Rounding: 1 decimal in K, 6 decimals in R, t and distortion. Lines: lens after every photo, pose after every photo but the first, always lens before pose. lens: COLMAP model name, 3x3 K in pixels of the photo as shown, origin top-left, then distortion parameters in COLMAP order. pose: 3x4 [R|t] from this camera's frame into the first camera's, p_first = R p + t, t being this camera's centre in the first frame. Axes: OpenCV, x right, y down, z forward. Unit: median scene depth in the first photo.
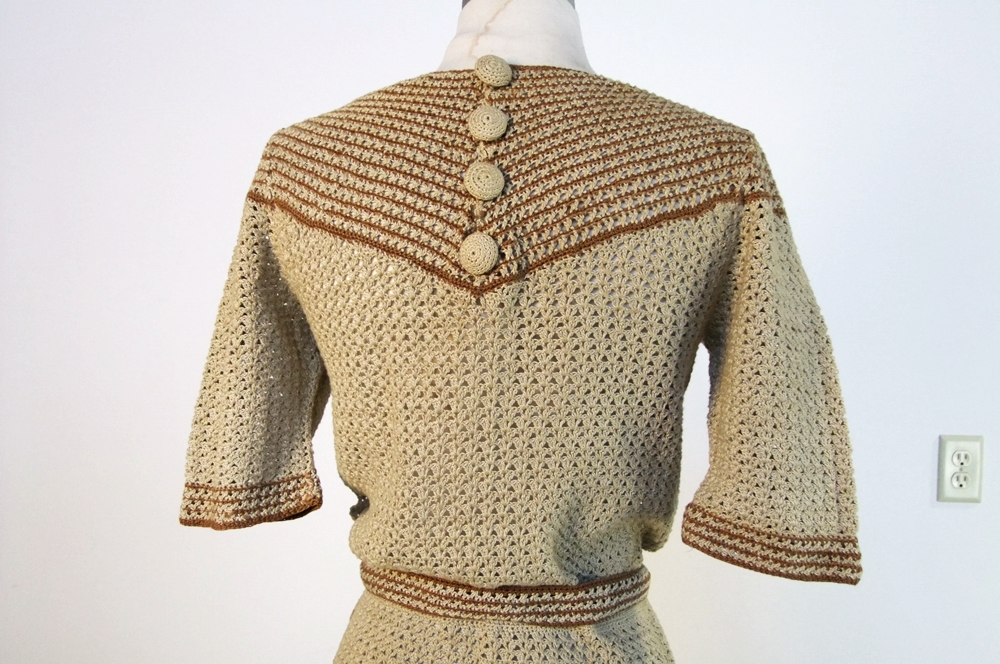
lens RADIAL K [[952.4, 0, 501.2], [0, 952.4, 320.4], [0, 0, 1]] dist [-0.069374, 0.004117]
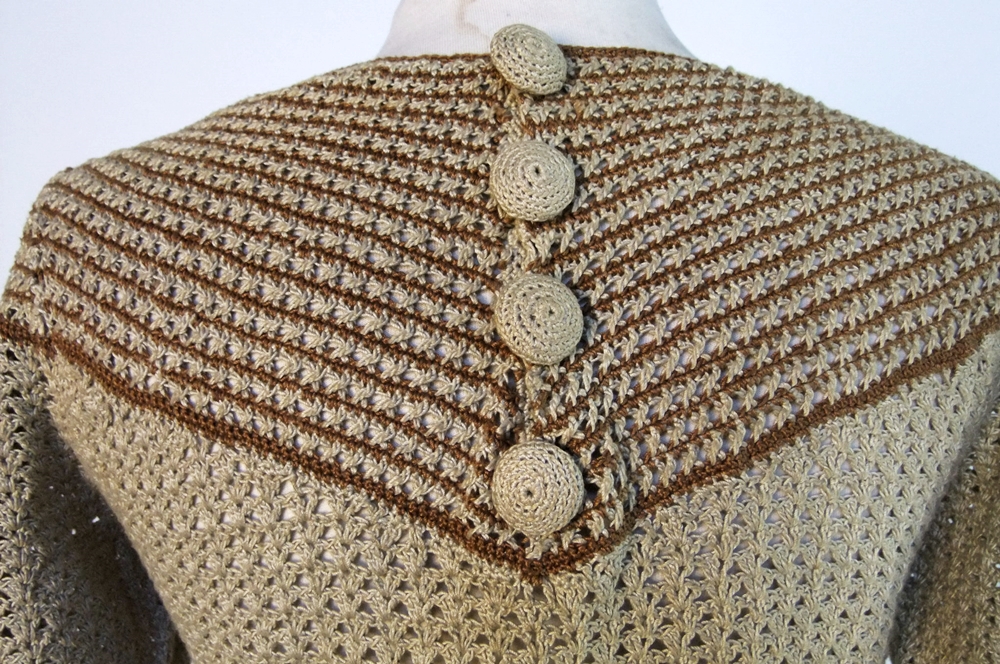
lens RADIAL K [[952.4, 0, 501.2], [0, 952.4, 320.4], [0, 0, 1]] dist [-0.069374, 0.004117]
pose [[0.985878, -0.043164, 0.161804, -0.104225], [0.034111, 0.997715, 0.058312, -0.167600], [-0.163951, -0.051970, 0.985099, 0.553117]]
